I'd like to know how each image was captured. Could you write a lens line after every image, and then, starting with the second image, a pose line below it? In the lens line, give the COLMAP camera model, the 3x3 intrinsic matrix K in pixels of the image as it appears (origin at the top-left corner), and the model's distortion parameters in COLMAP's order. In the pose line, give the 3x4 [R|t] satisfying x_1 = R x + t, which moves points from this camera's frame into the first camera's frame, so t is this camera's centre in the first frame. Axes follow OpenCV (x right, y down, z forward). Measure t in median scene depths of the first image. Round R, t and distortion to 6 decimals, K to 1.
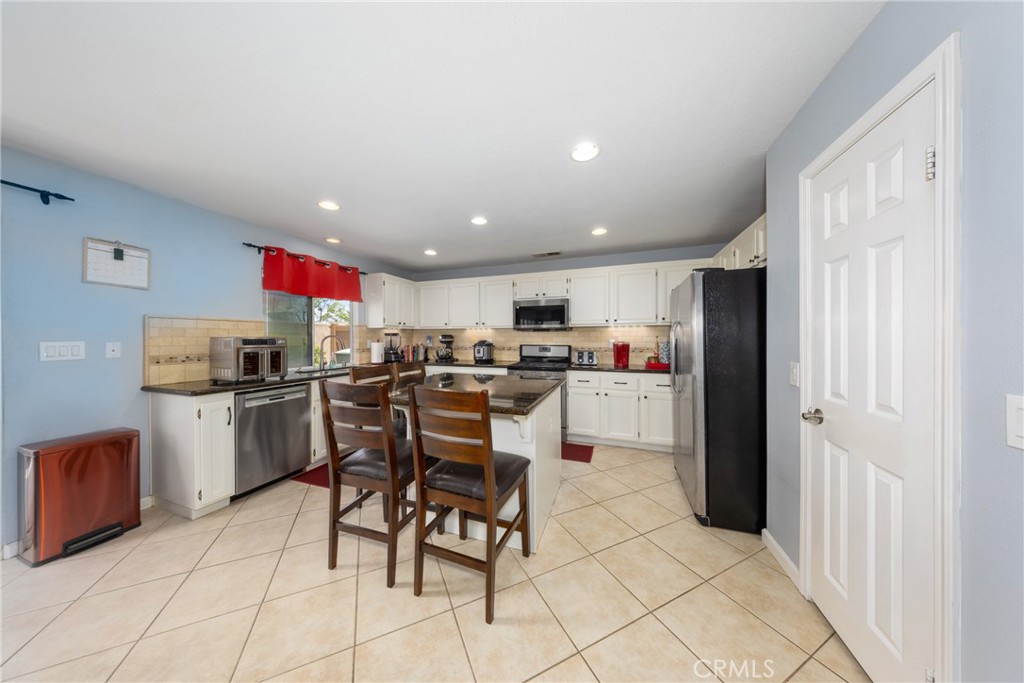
lens RADIAL K [[297.1, 0, 506.1], [0, 297.1, 339.3], [0, 0, 1]] dist [-0.002379, 0.000064]
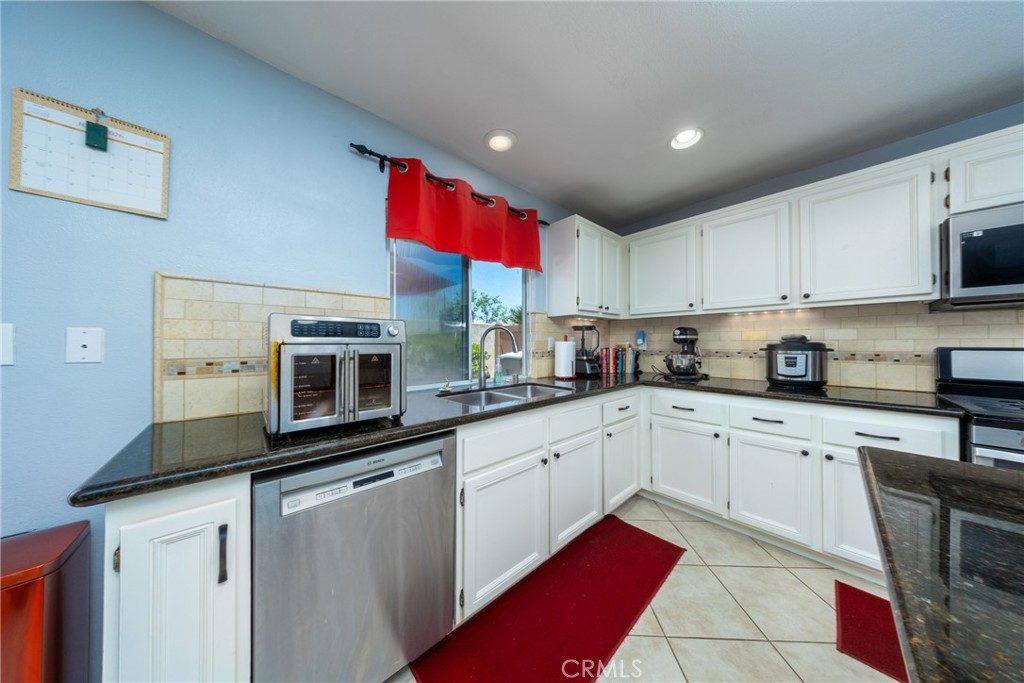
lens RADIAL K [[297.1, 0, 509.5], [0, 297.1, 342.0], [0, 0, 1]] dist [-0.002379, 0.000064]
pose [[0.885238, -0.000557, -0.465139, -0.288830], [-0.002446, 0.999980, -0.005852, 0.017380], [0.465133, 0.006318, 0.885218, 0.484787]]
